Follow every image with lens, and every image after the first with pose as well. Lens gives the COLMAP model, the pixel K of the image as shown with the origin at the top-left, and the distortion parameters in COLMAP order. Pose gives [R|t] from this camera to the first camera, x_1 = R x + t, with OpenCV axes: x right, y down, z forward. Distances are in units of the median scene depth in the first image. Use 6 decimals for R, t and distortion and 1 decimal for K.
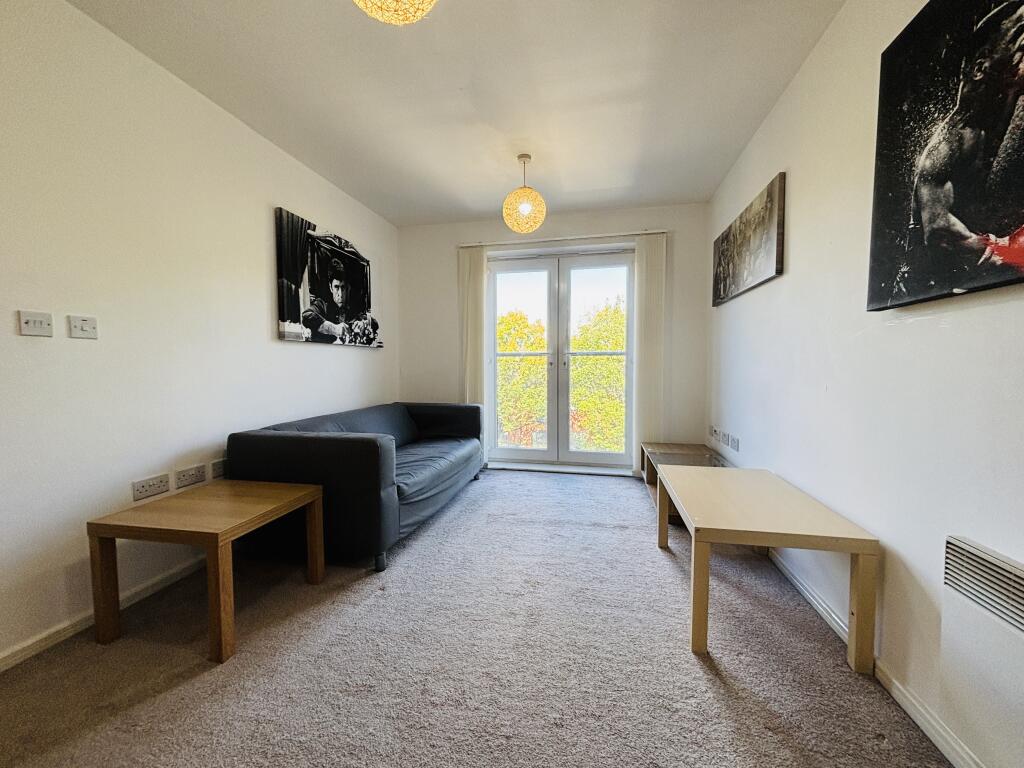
lens RADIAL K [[414.3, 0, 509.8], [0, 414.3, 382.6], [0, 0, 1]] dist [-0.001824, -0.001833]
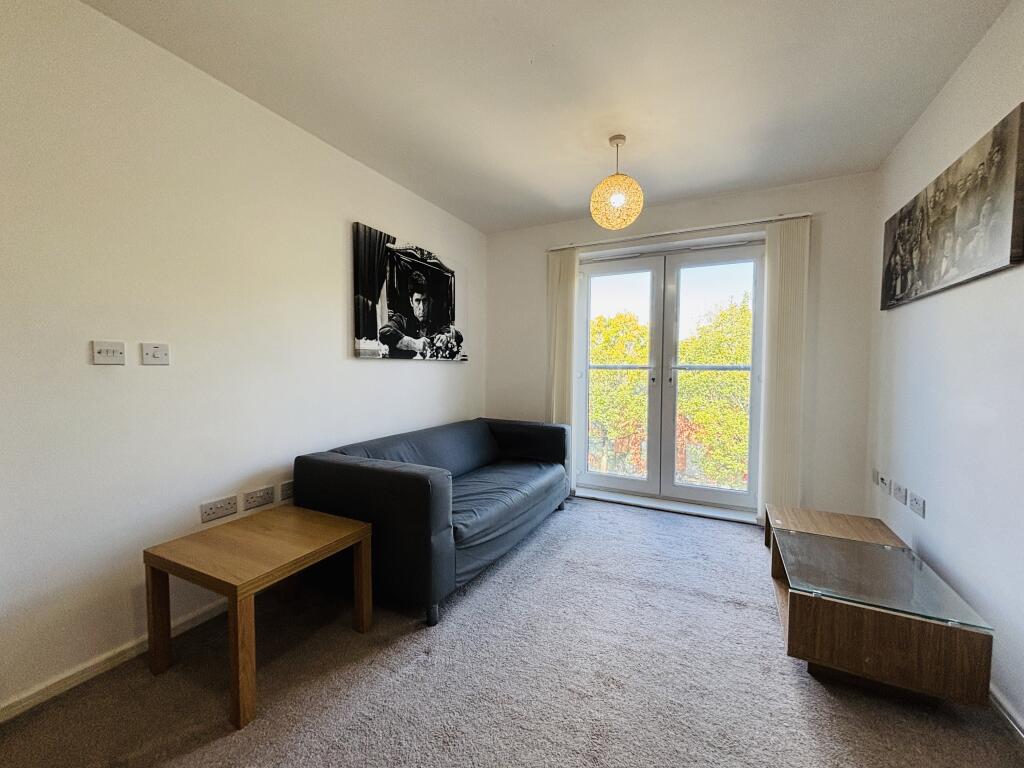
lens RADIAL K [[414.3, 0, 509.1], [0, 414.3, 383.0], [0, 0, 1]] dist [-0.001824, -0.001833]
pose [[0.965976, 0.018509, -0.257967, 0.058594], [-0.019732, 0.999803, -0.002152, -0.055587], [0.257876, 0.007169, 0.966151, 0.169461]]
